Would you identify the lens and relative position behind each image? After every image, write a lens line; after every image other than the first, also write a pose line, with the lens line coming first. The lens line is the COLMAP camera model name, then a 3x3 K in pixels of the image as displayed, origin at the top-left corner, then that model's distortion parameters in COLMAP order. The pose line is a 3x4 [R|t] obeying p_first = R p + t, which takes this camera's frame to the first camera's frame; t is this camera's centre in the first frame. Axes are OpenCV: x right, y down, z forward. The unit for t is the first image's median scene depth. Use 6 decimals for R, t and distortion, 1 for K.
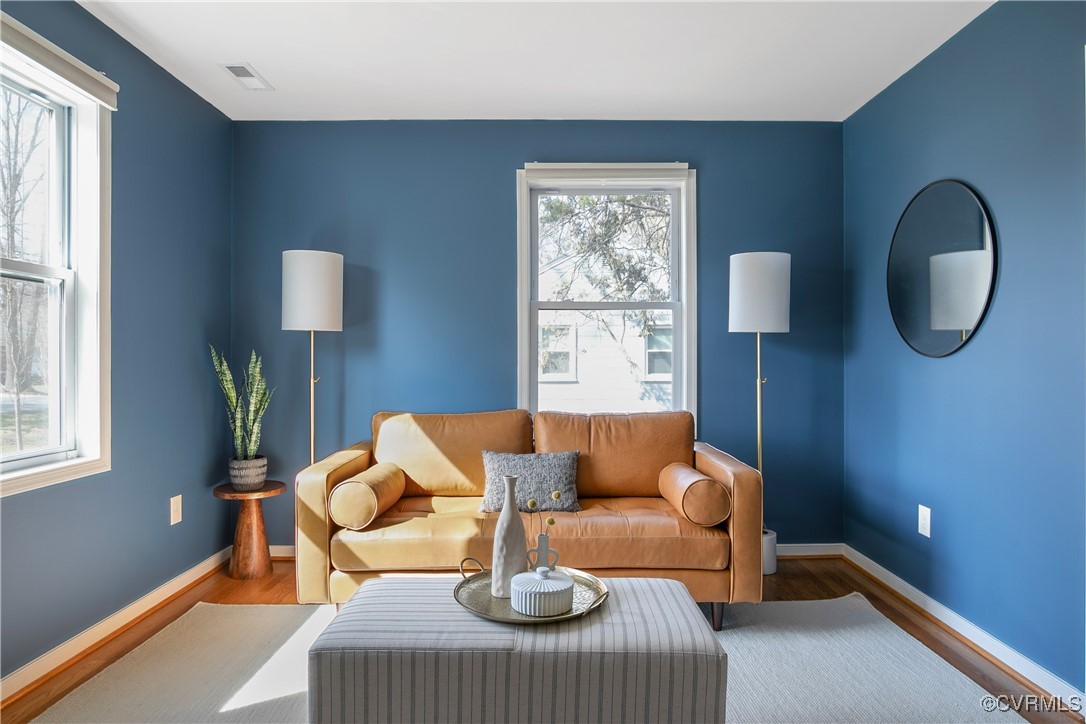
lens RADIAL K [[647.5, 0, 543.8], [0, 647.5, 357.2], [0, 0, 1]] dist [-0.002166, -0.000403]
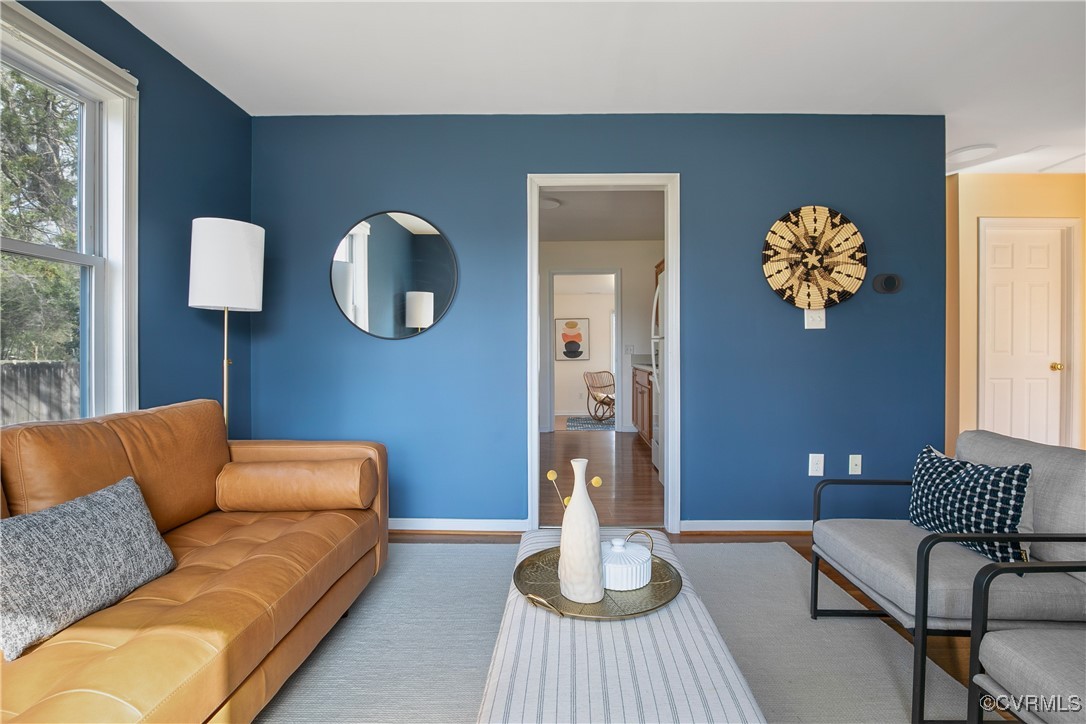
lens RADIAL K [[507.4, 0, 554.1], [0, 507.4, 351.7], [0, 0, 1]] dist [-0.029207, 0.000842]
pose [[0.023010, 0.000358, 0.999735, -0.391971], [-0.004708, 0.999989, -0.000249, 0.021278], [-0.999724, -0.004701, 0.023012, 0.555187]]
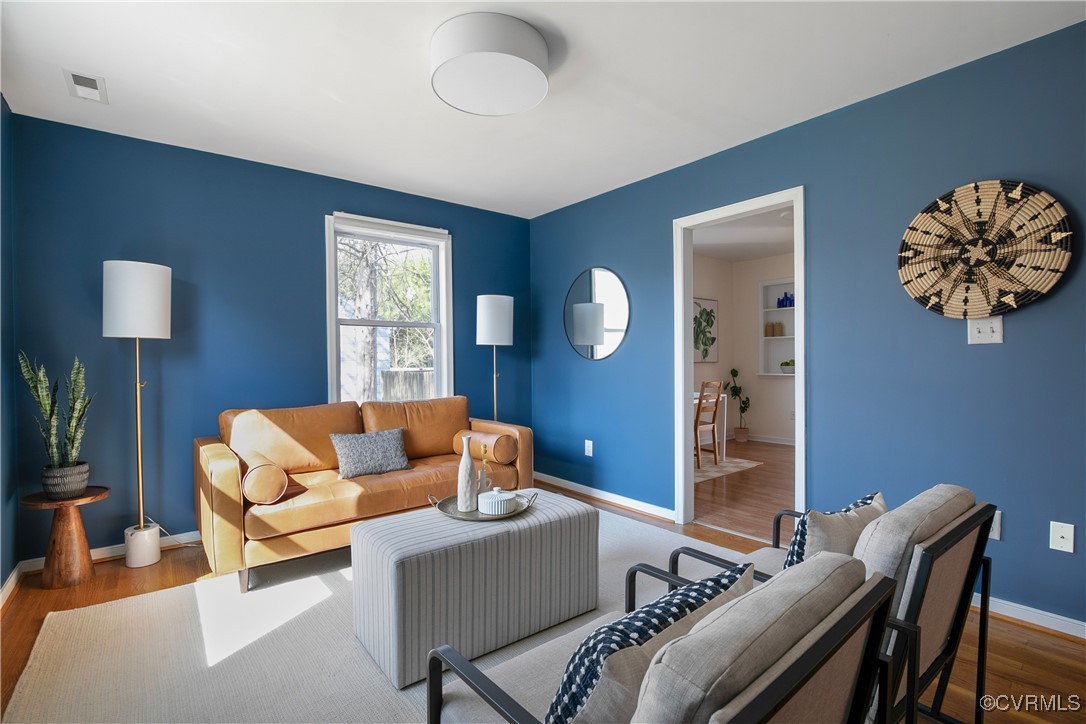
lens RADIAL K [[503.2, 0, 543.0], [0, 503.2, 362.0], [0, 0, 1]] dist [-0.014714, 0.000247]
pose [[0.784315, -0.006870, 0.620325, -0.366896], [0.003983, 0.999974, 0.006039, -0.004039], [-0.620350, -0.002265, 0.784322, -0.049327]]
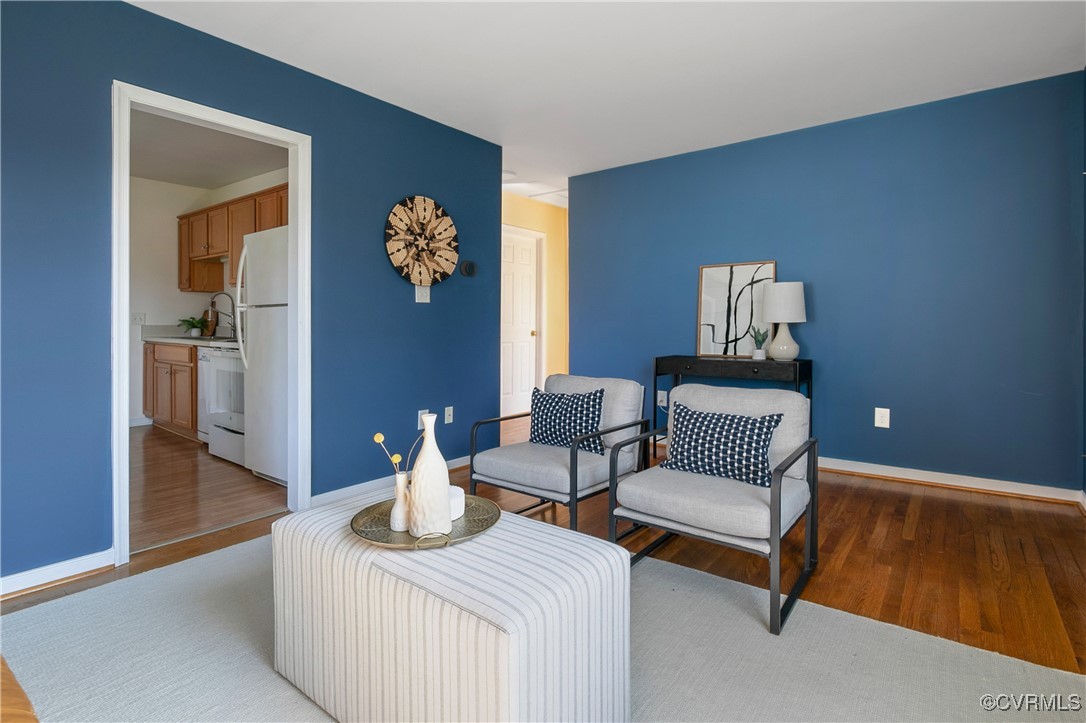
lens RADIAL K [[538.1, 0, 546.7], [0, 538.1, 323.8], [0, 0, 1]] dist [-0.005520, -0.000760]
pose [[-0.784112, -0.000940, 0.620619, -0.378113], [-0.004237, 0.999984, -0.003838, 0.025263], [-0.620605, -0.005639, -0.784103, 0.828075]]
